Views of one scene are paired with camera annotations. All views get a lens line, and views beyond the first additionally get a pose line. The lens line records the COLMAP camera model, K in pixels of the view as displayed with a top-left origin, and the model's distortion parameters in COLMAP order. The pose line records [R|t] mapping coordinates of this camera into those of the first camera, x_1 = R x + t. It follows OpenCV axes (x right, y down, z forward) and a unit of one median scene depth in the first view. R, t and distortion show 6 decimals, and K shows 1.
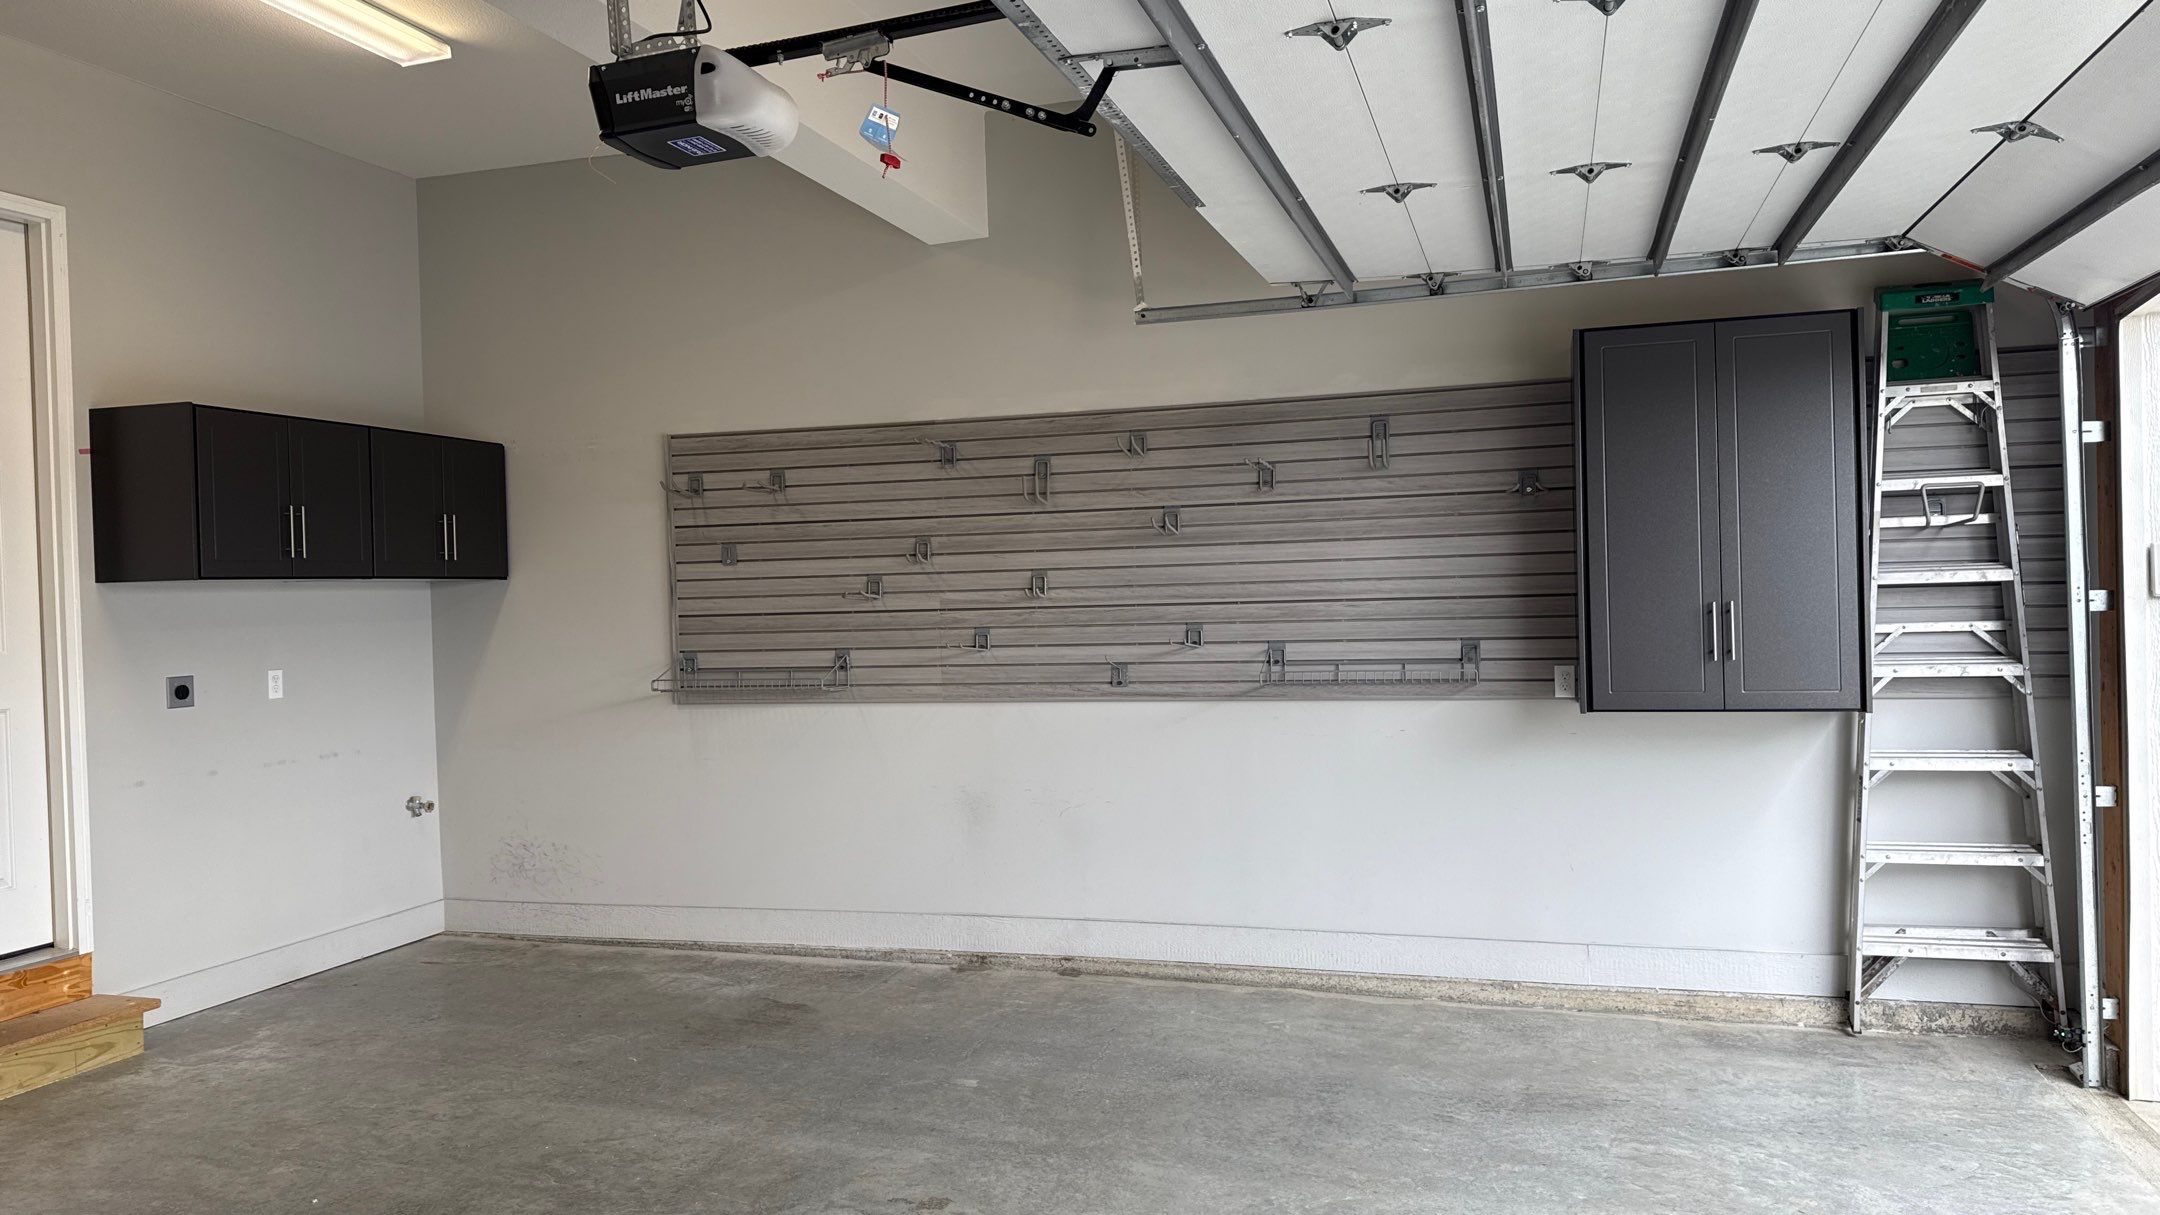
lens RADIAL K [[1514.4, 0, 1084.3], [0, 1514.4, 609.4], [0, 0, 1]] dist [0.051260, -0.066310]
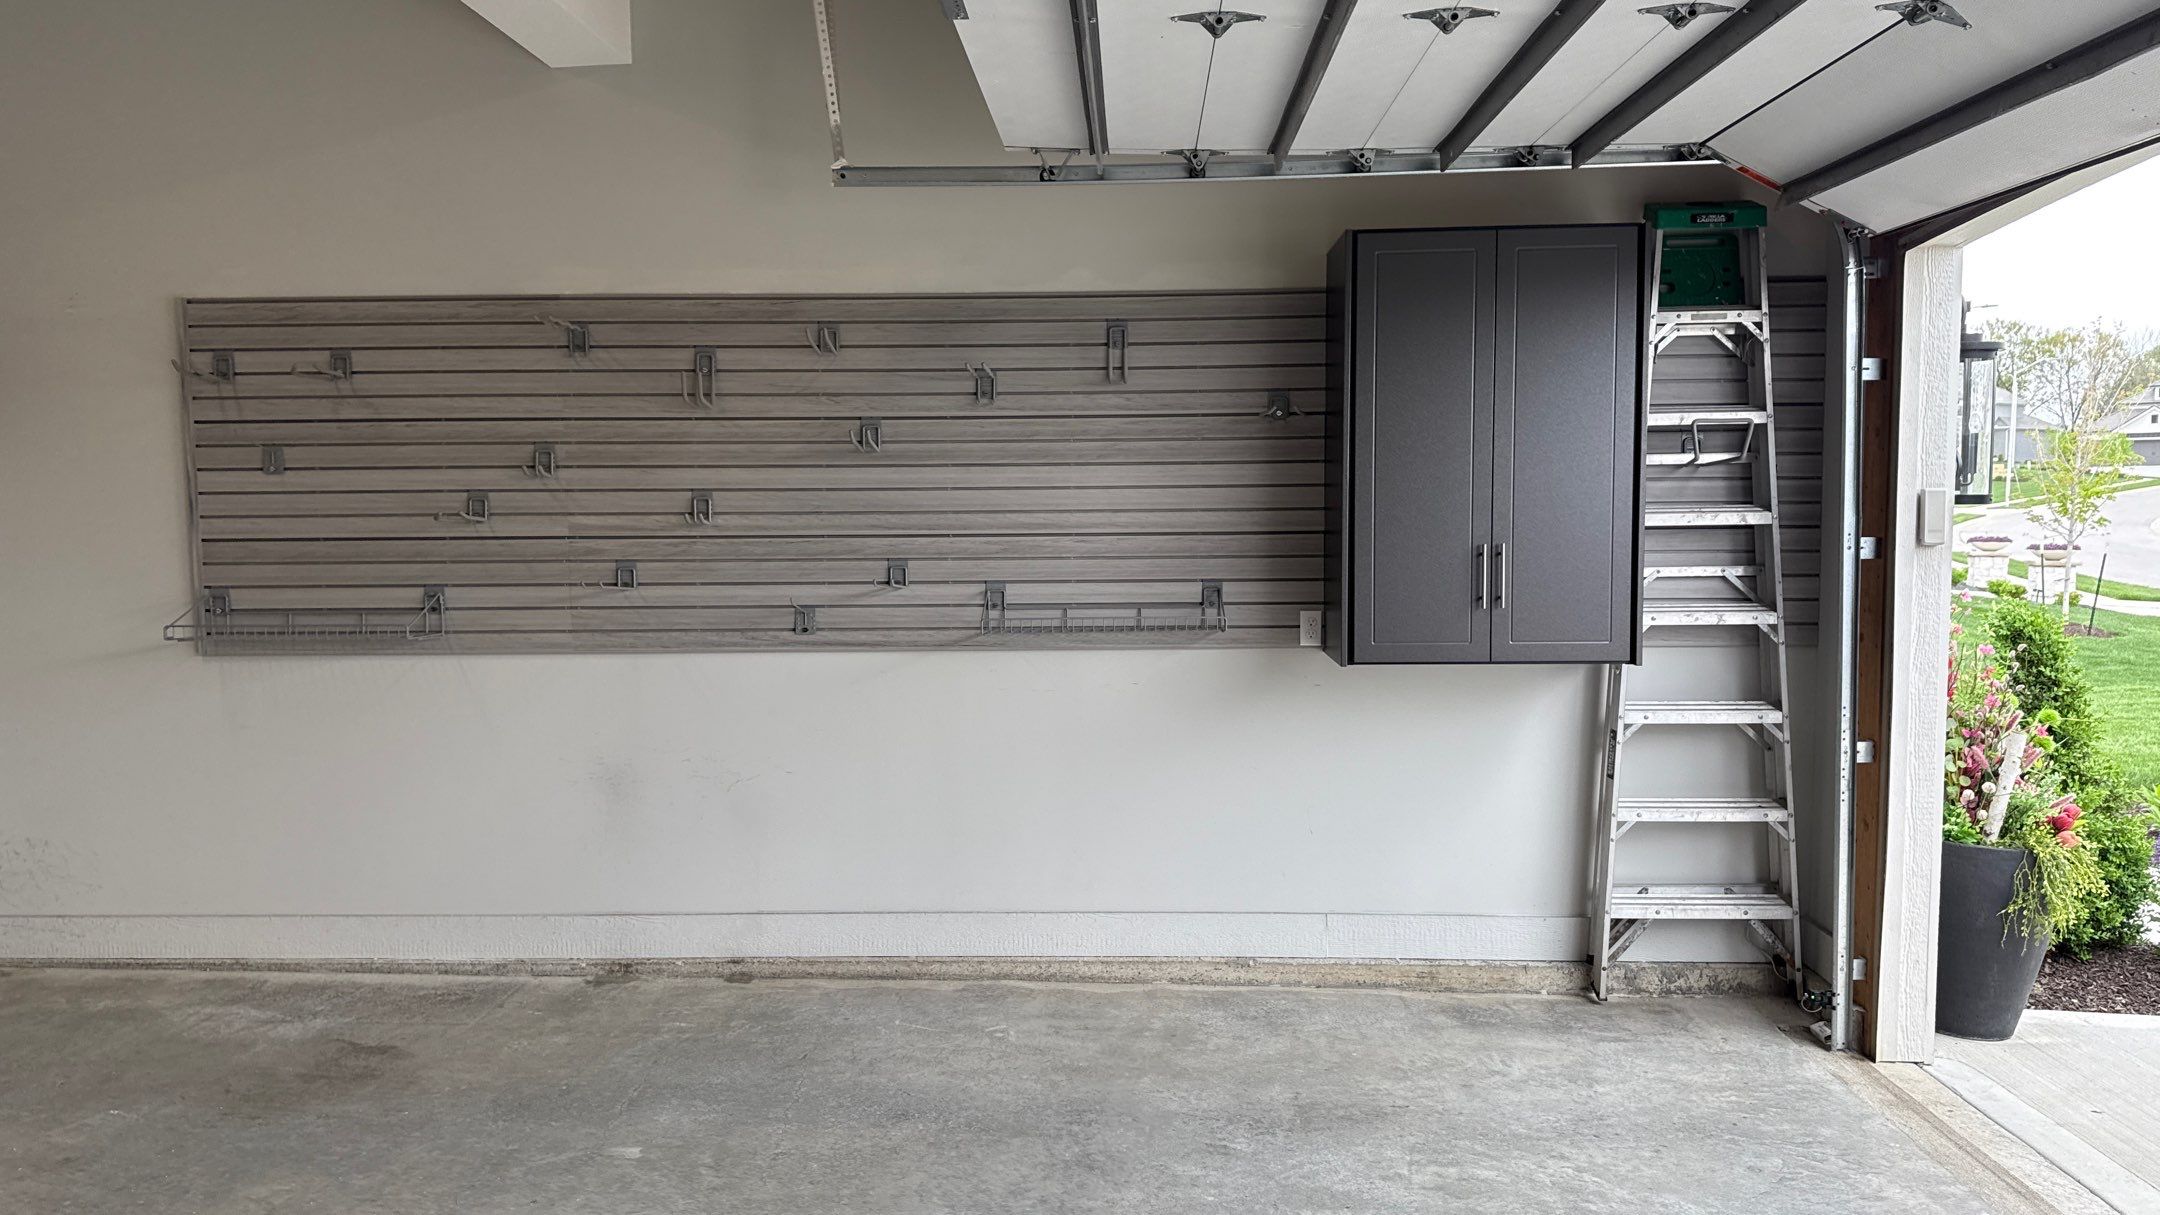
lens RADIAL K [[1514.4, 0, 1088.8], [0, 1514.4, 617.3], [0, 0, 1]] dist [0.051260, -0.066310]
pose [[0.965808, -0.001601, 0.259252, -0.045832], [-0.014484, 0.998086, 0.060123, -0.011562], [-0.258852, -0.061822, 0.963936, 0.181462]]
